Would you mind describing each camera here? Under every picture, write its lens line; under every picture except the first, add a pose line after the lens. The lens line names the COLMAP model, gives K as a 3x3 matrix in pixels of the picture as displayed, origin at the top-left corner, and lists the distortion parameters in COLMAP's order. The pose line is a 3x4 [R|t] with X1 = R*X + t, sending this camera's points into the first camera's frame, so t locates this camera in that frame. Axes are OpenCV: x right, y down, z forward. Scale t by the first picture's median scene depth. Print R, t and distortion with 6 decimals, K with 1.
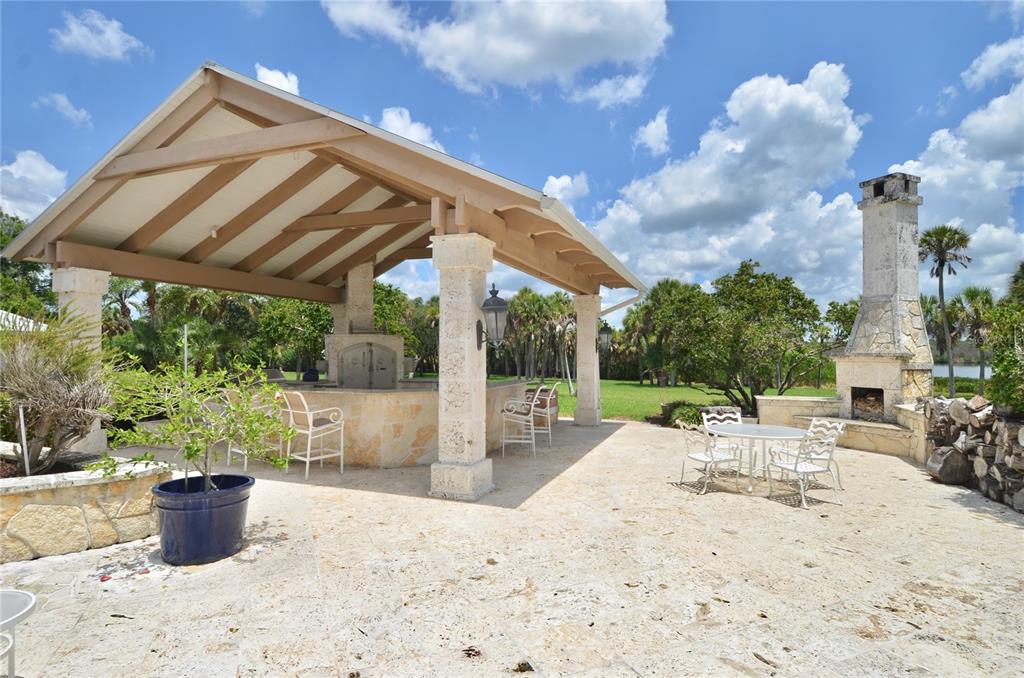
lens RADIAL K [[538.3, 0, 512.0], [0, 538.3, 339.0], [0, 0, 1]] dist [0.046909, -0.050688]
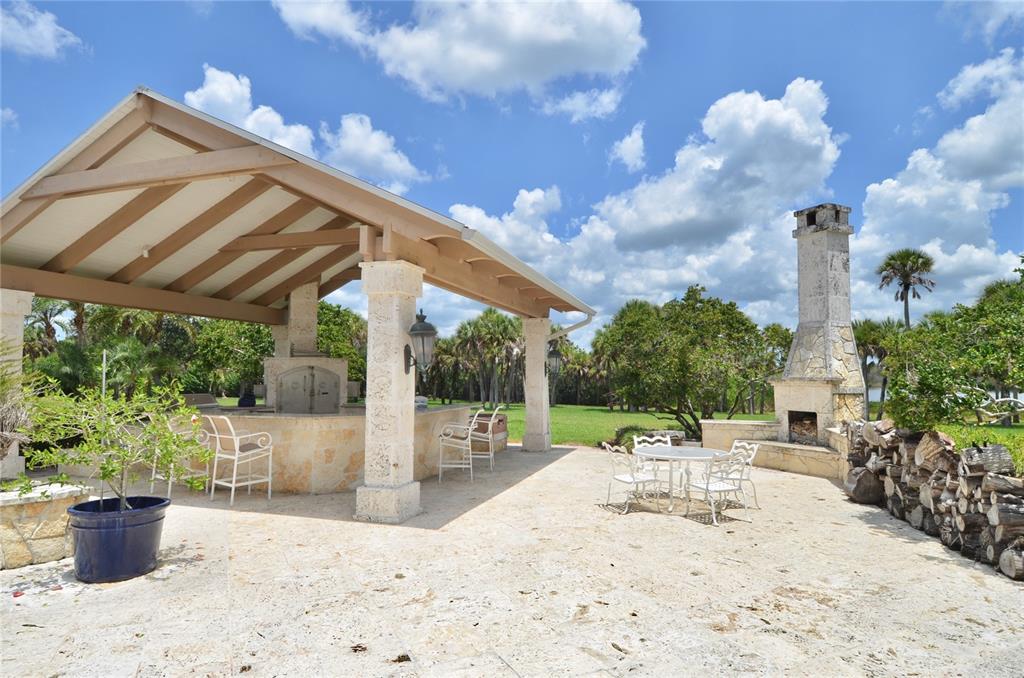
lens RADIAL K [[576.6, 0, 512.0], [0, 576.6, 339.0], [0, 0, 1]] dist [0.043966, -0.048988]
pose [[0.998571, 0.004355, 0.053257, 0.063495], [-0.002240, 0.999209, -0.039715, -0.002065], [-0.053387, 0.039539, 0.997791, -0.082106]]
